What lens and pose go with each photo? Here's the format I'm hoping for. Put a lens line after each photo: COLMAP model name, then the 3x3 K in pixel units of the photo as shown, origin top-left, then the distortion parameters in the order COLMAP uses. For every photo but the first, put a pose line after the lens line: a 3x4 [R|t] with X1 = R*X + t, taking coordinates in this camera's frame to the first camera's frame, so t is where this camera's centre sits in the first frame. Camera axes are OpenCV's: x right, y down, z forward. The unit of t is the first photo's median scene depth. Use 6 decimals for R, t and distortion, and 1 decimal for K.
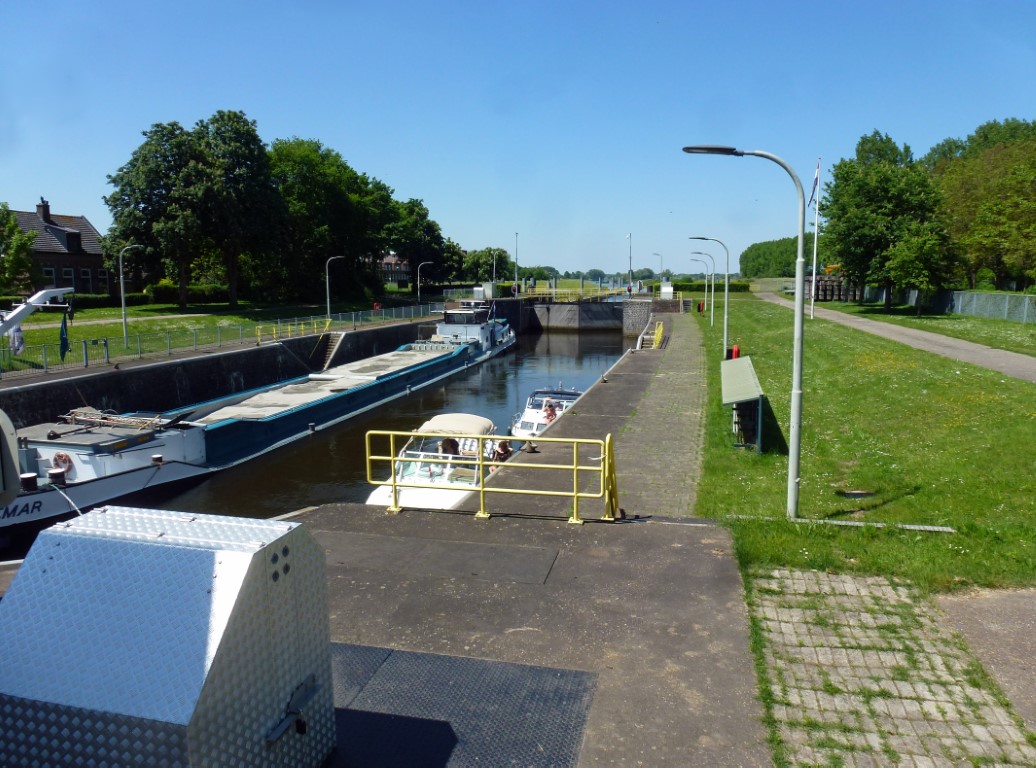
lens RADIAL K [[731.5, 0, 518.3], [0, 731.5, 383.0], [0, 0, 1]] dist [0.000254, -0.000466]
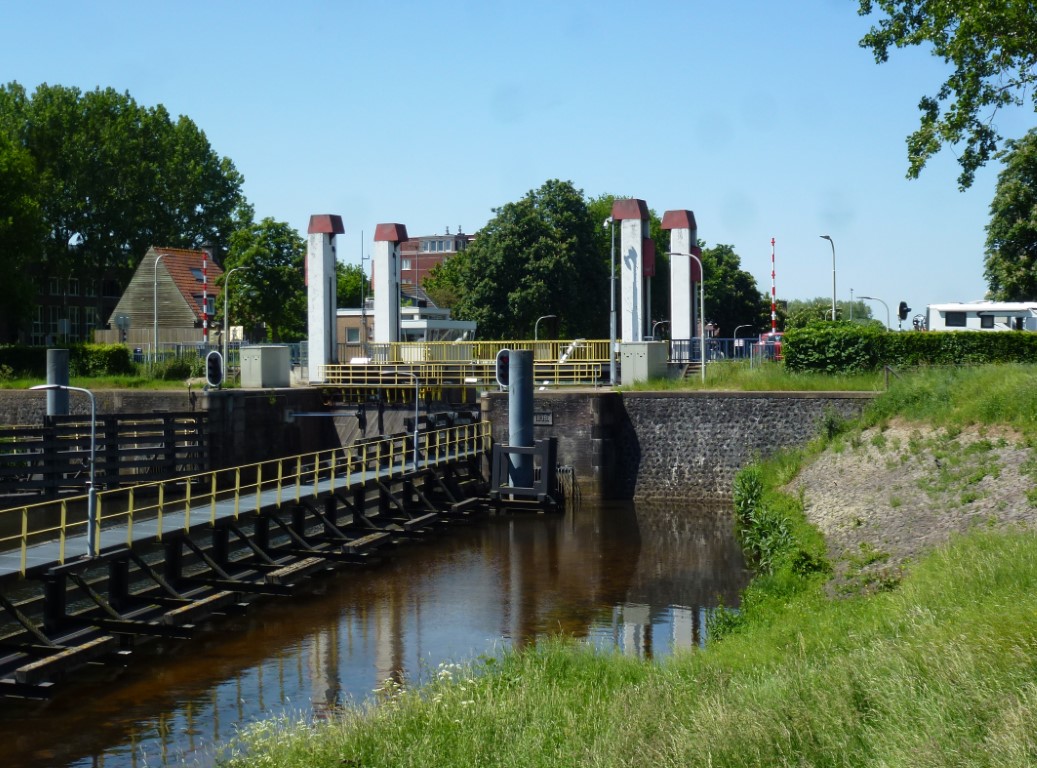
lens RADIAL K [[1652.7, 0, 518.6], [0, 1652.7, 383.9], [0, 0, 1]] dist [-0.005960, 0.000000]
pose [[0.974760, -0.003248, -0.223234, 0.071288], [-0.023853, 0.992656, -0.118598, 0.193308], [0.221980, 0.120929, 0.967523, -1.254753]]
